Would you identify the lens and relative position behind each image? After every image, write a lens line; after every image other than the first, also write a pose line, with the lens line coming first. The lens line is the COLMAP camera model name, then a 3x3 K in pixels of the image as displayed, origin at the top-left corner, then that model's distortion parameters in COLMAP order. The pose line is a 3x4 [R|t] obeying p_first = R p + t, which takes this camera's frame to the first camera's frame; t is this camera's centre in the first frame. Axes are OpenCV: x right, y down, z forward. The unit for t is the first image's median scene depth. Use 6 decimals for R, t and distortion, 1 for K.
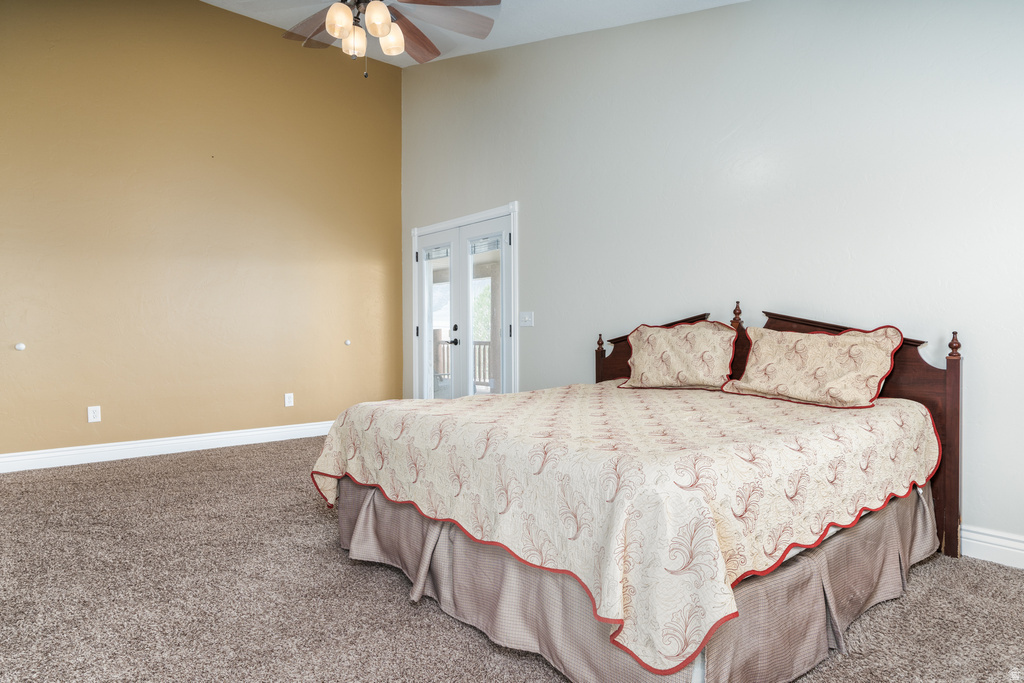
lens RADIAL K [[604.3, 0, 512.0], [0, 604.3, 341.5], [0, 0, 1]] dist [0.001974, 0.000488]
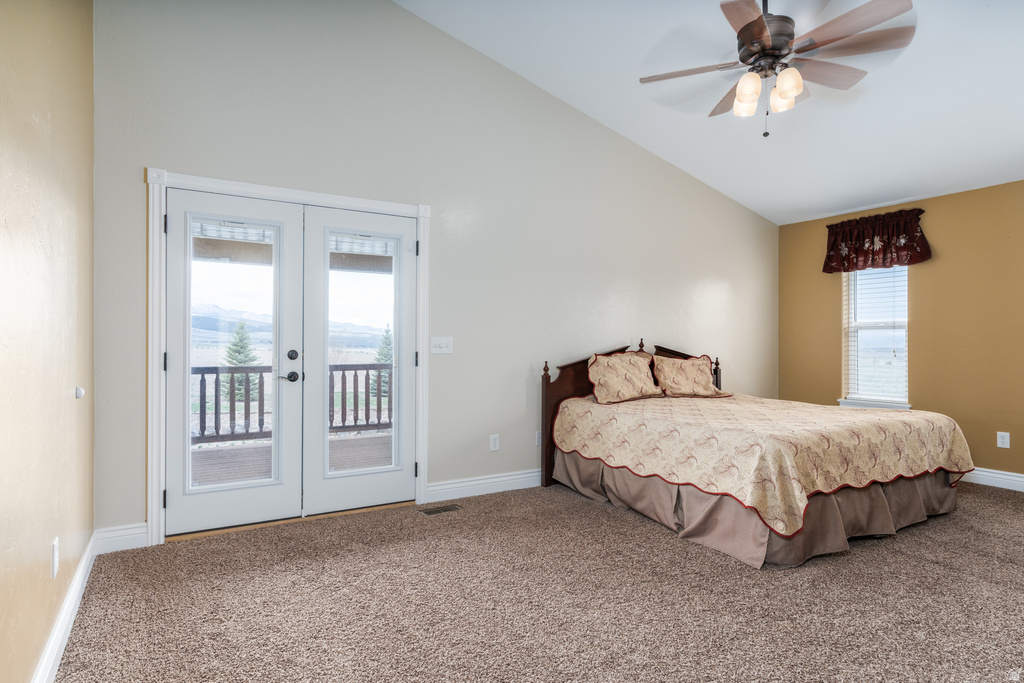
lens RADIAL K [[604.3, 0, 512.0], [0, 604.3, 341.5], [0, 0, 1]] dist [0.001974, 0.000488]
pose [[0.121039, 0.000913, 0.992647, -1.167451], [0.005767, 0.999982, -0.001623, -0.057044], [-0.992631, 0.005922, 0.121031, 1.117842]]
